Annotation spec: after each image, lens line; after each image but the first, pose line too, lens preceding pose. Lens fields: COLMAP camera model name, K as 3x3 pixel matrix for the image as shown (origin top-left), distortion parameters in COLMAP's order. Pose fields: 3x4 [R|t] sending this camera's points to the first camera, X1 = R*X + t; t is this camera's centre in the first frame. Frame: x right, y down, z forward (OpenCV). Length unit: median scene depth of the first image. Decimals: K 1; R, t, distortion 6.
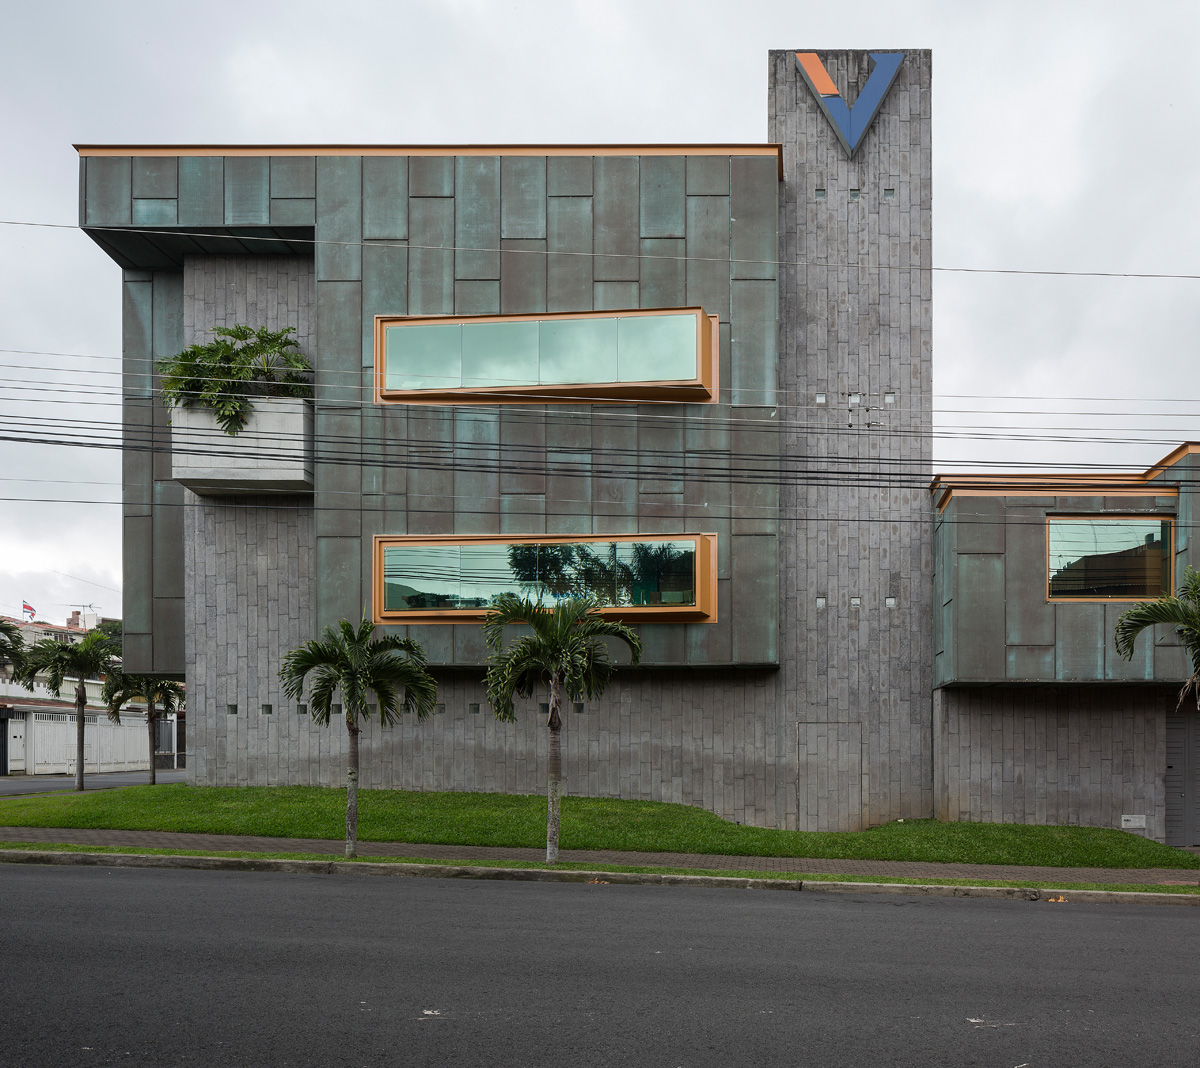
lens RADIAL K [[1045.4, 0, 603.4], [0, 1045.4, 591.5], [0, 0, 1]] dist [-0.011467, -0.000337]
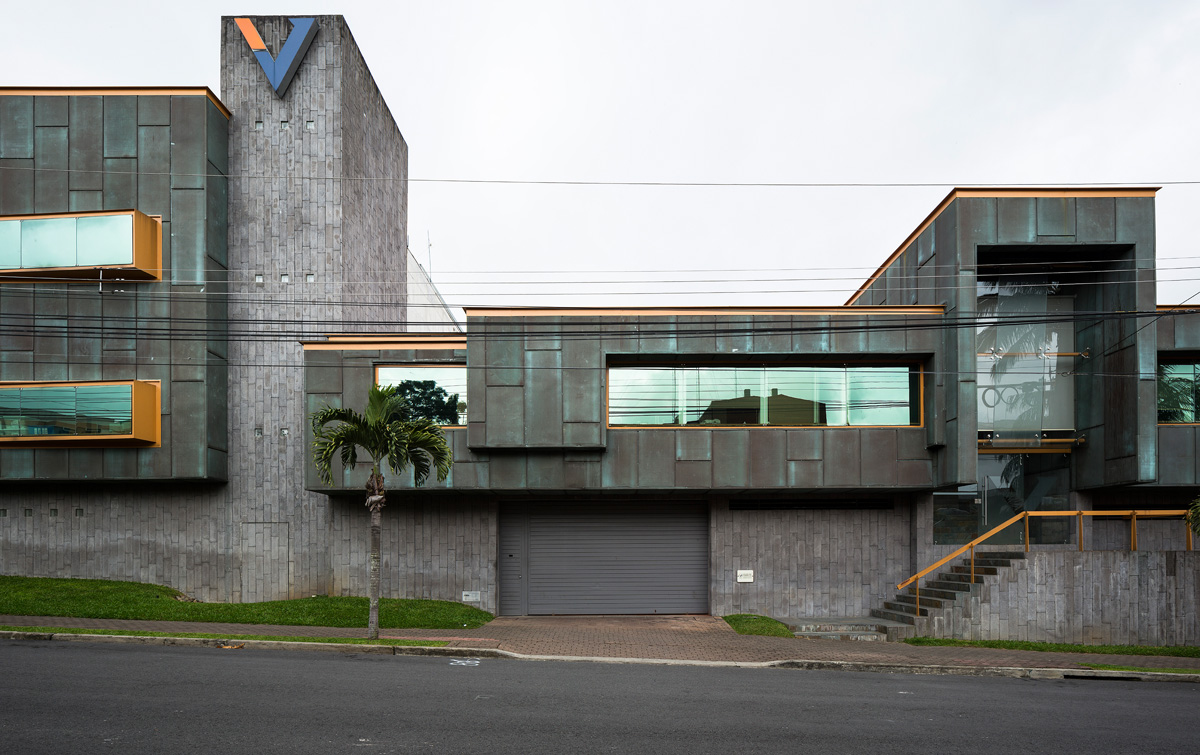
lens RADIAL K [[795.2, 0, 496.4], [0, 795.2, 440.3], [0, 0, 1]] dist [-0.007418, 0.007229]
pose [[0.999991, -0.001804, 0.003947, 0.528774], [0.001795, 0.999996, 0.002180, 0.019893], [-0.003951, -0.002172, 0.999990, -0.013324]]
